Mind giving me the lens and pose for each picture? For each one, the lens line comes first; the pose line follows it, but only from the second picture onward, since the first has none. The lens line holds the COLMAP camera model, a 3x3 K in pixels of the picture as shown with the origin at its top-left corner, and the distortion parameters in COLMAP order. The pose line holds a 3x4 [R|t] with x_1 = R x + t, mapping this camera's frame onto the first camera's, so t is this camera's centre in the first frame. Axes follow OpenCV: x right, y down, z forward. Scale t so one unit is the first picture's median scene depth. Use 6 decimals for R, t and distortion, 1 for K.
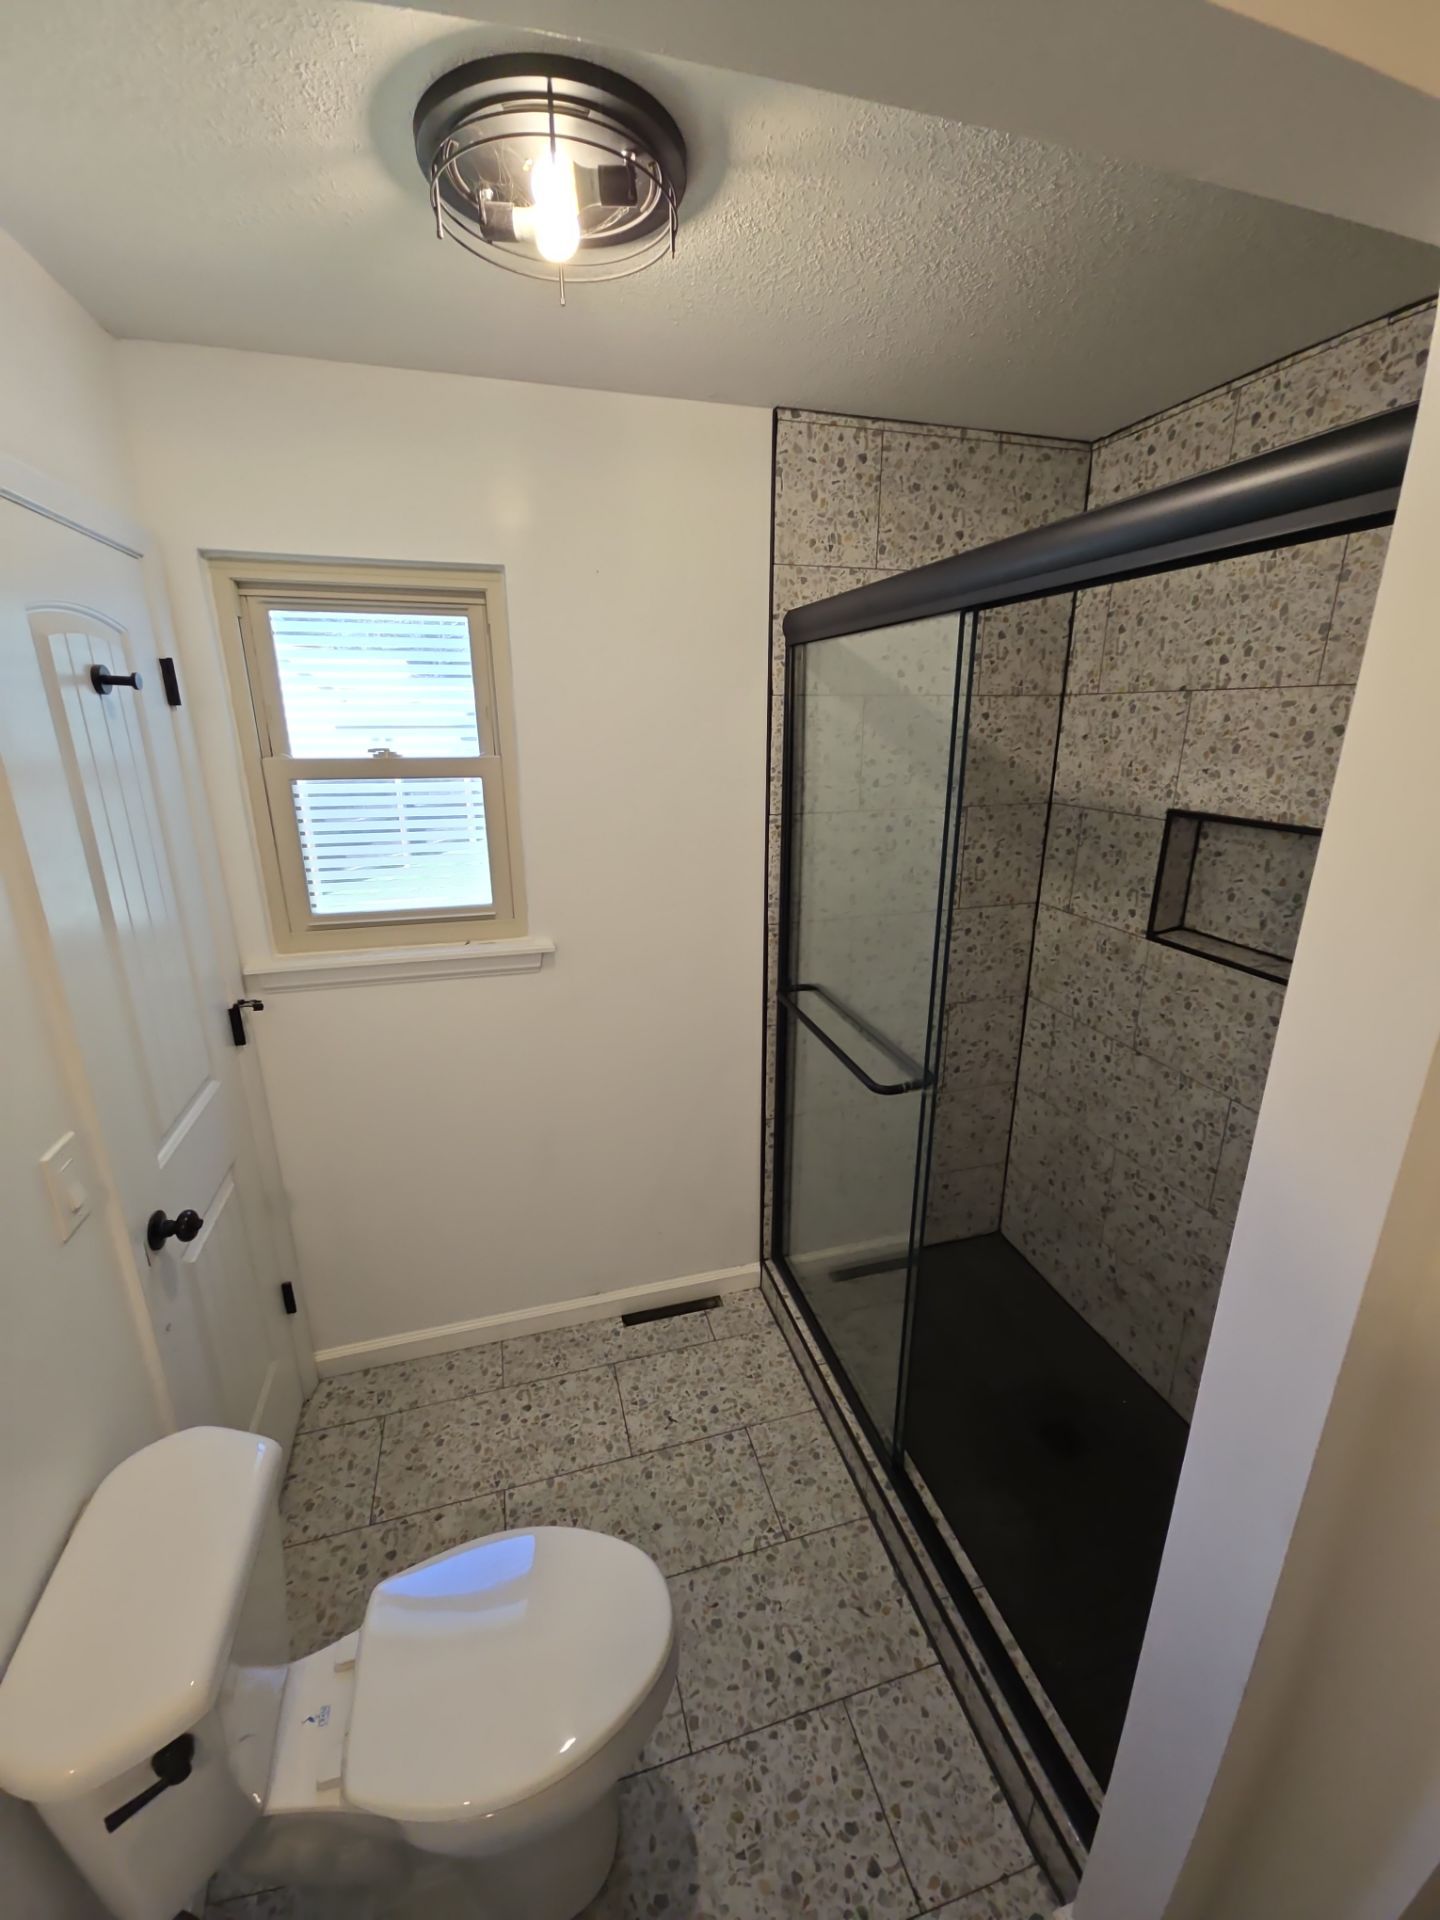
lens RADIAL K [[785.9, 0, 723.4], [0, 785.9, 953.4], [0, 0, 1]] dist [0.006836, -0.005919]
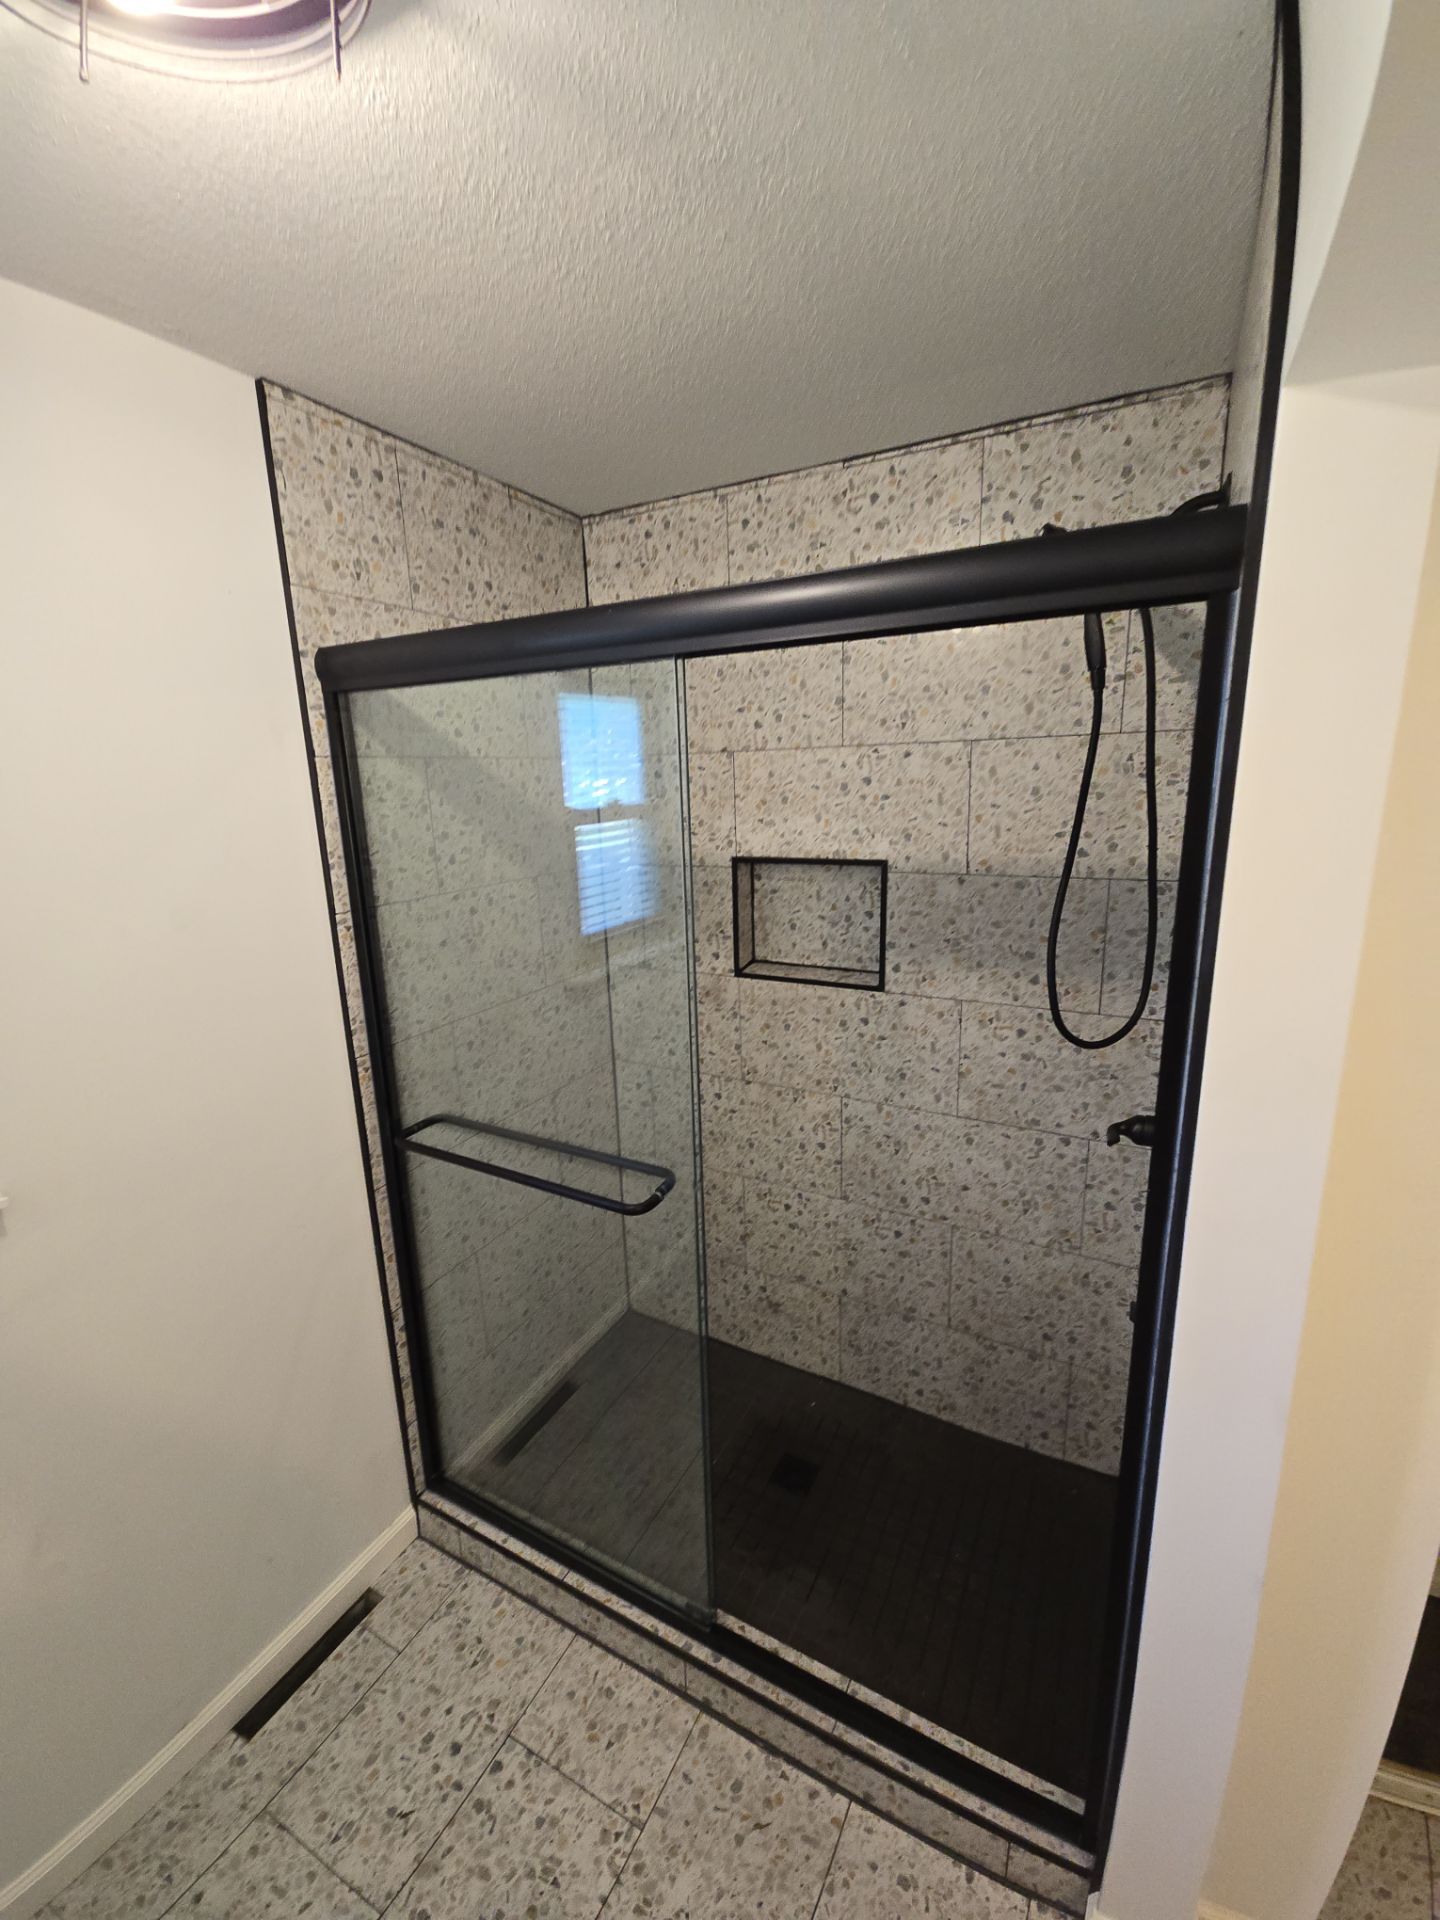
lens RADIAL K [[783.7, 0, 729.4], [0, 783.7, 952.1], [0, 0, 1]] dist [0.002985, -0.003953]
pose [[0.697898, -0.173055, 0.694975, -0.224343], [0.234085, 0.972191, 0.007014, -0.065129], [-0.676862, 0.157788, 0.719000, 0.243784]]
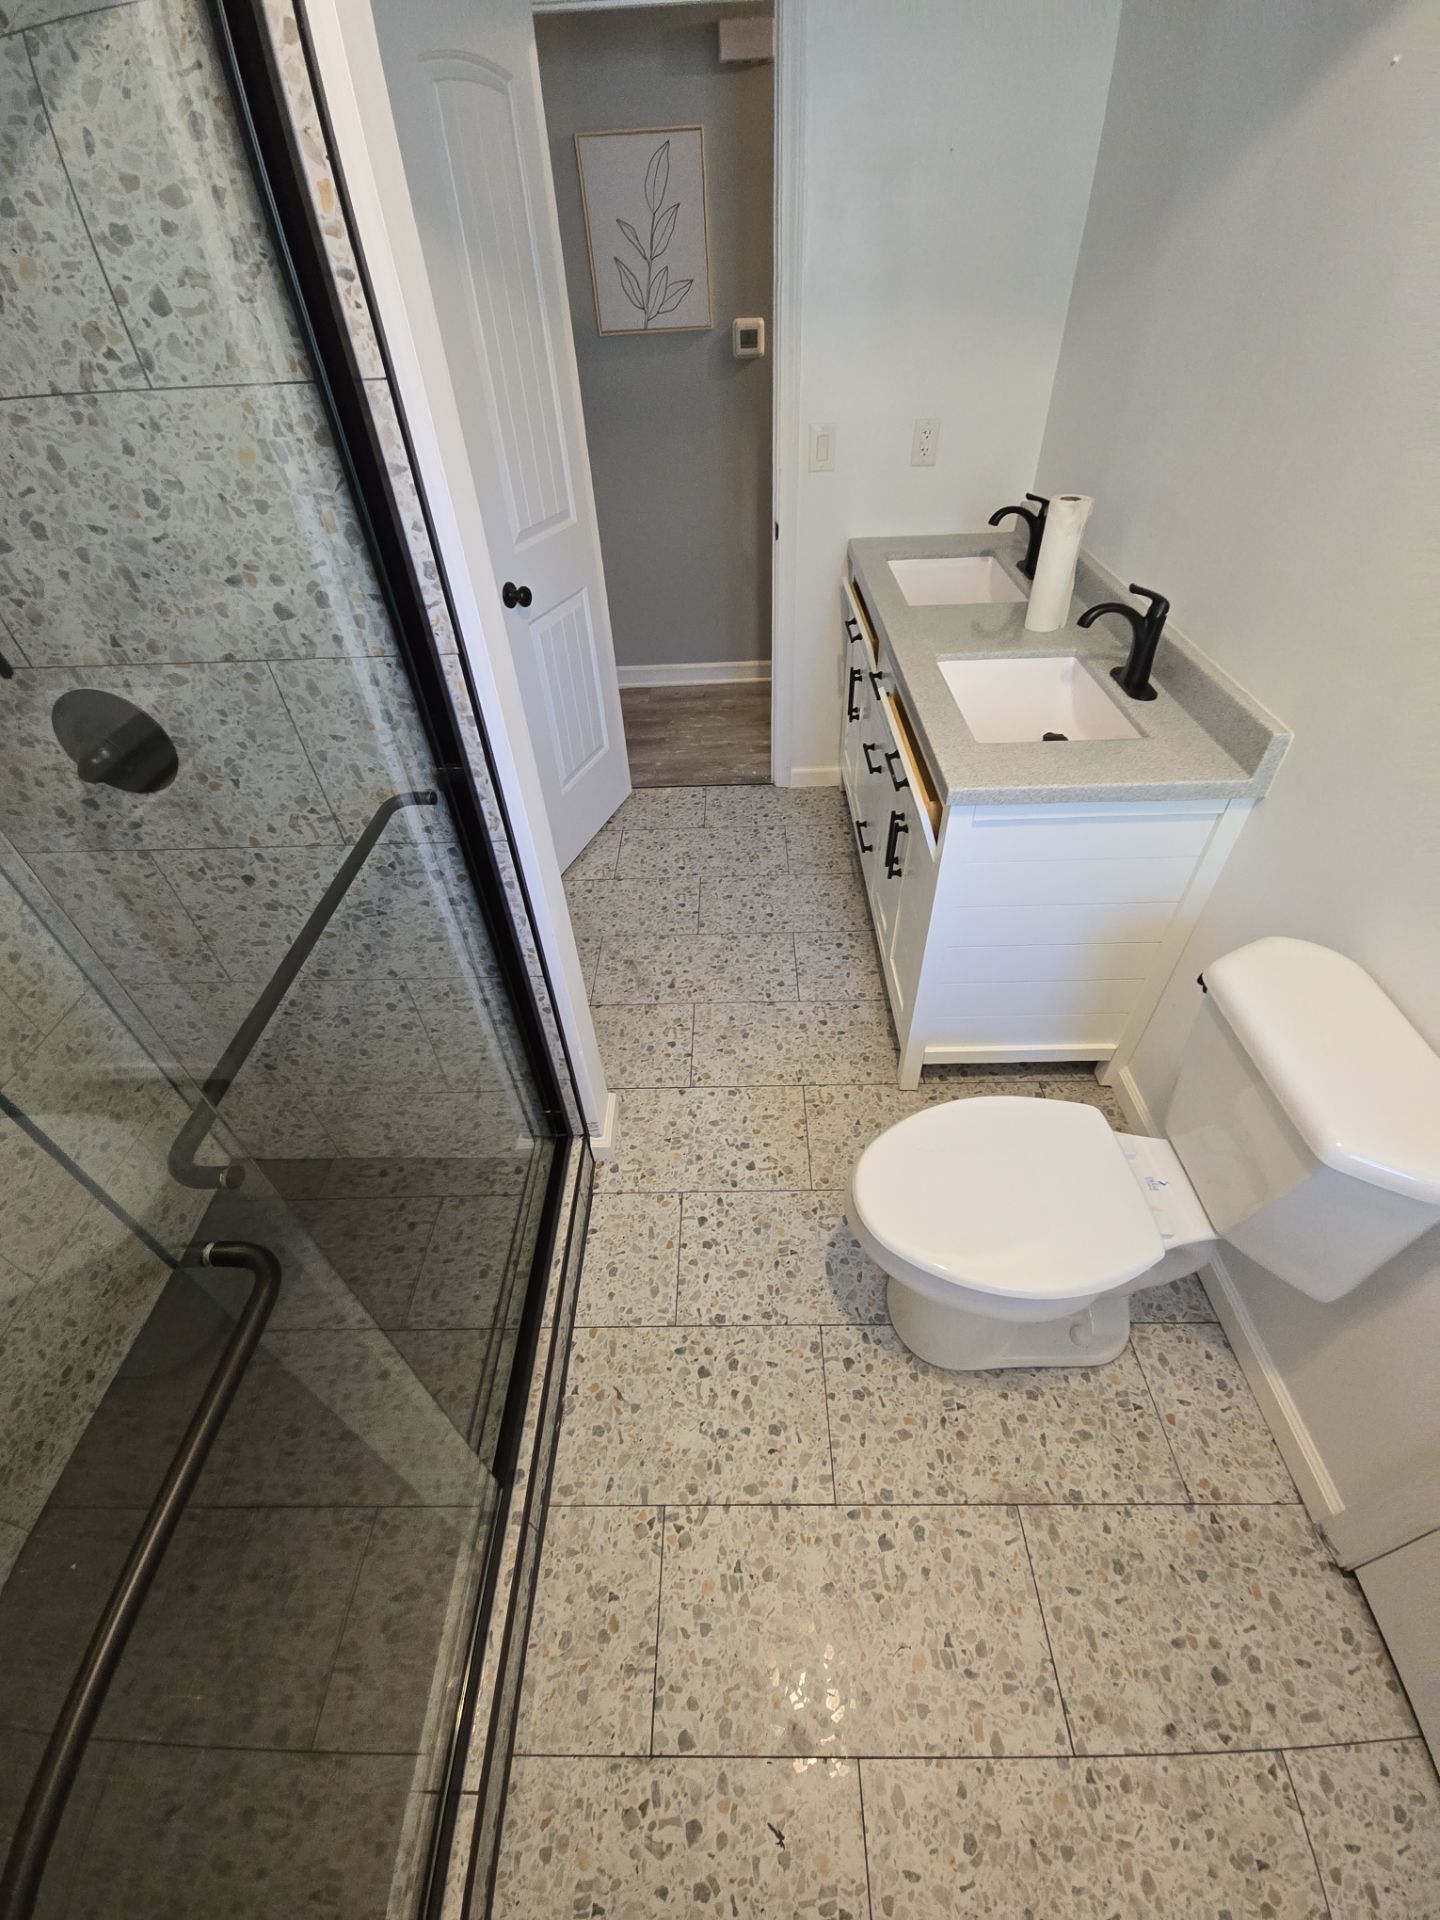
lens RADIAL K [[780.8, 0, 723.8], [0, 780.8, 950.3], [0, 0, 1]] dist [0.000062, -0.000009]
pose [[-0.957424, -0.161706, 0.239145, -0.065704], [0.122150, 0.523662, 0.843123, -0.166752], [-0.261570, 0.836438, -0.481614, 0.837677]]
